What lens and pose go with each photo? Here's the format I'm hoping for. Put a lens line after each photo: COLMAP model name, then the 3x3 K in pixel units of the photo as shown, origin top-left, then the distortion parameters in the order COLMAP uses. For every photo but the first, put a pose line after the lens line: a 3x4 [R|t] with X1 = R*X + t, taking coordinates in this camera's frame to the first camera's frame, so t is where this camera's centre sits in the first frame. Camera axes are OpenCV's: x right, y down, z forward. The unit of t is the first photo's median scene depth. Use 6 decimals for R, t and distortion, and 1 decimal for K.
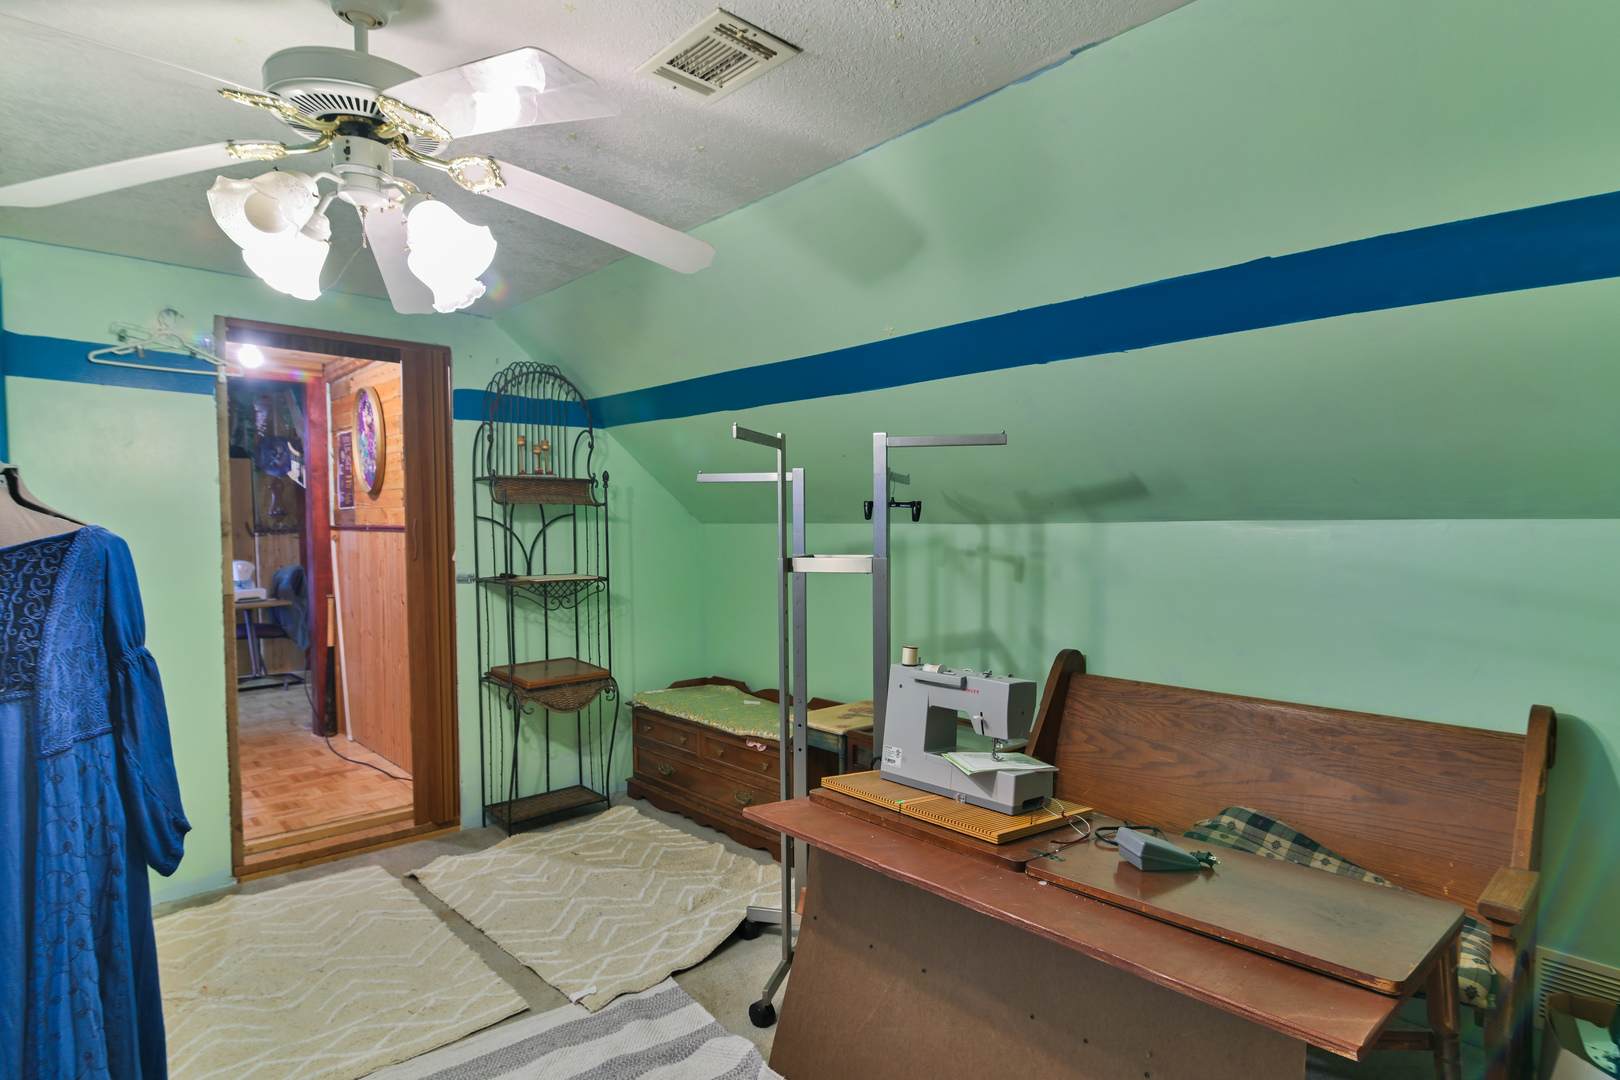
lens RADIAL K [[759.7, 0, 799.9], [0, 759.7, 553.0], [0, 0, 1]] dist [-0.008102, 0.001896]
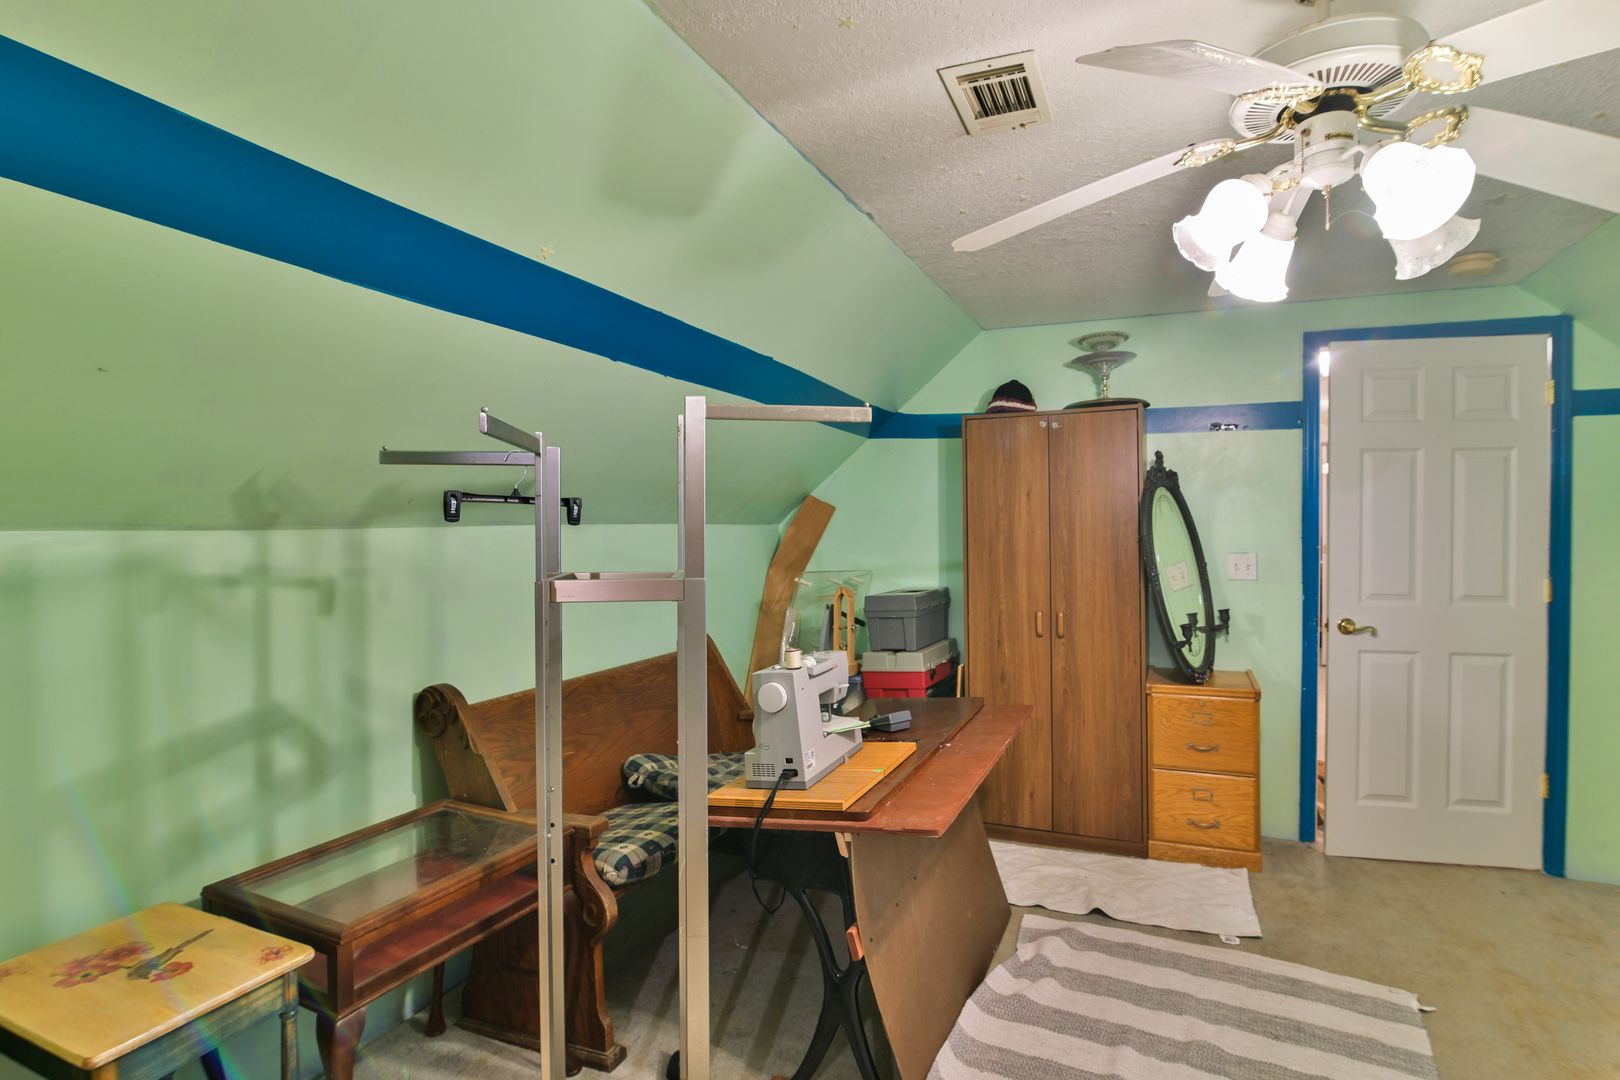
lens RADIAL K [[759.7, 0, 894.1], [0, 759.7, 533.2], [0, 0, 1]] dist [-0.008102, 0.001896]
pose [[-0.412412, -0.007168, 0.910969, -0.523960], [0.041516, 0.998782, 0.026654, -0.031244], [-0.910051, 0.048812, -0.411612, 0.807962]]
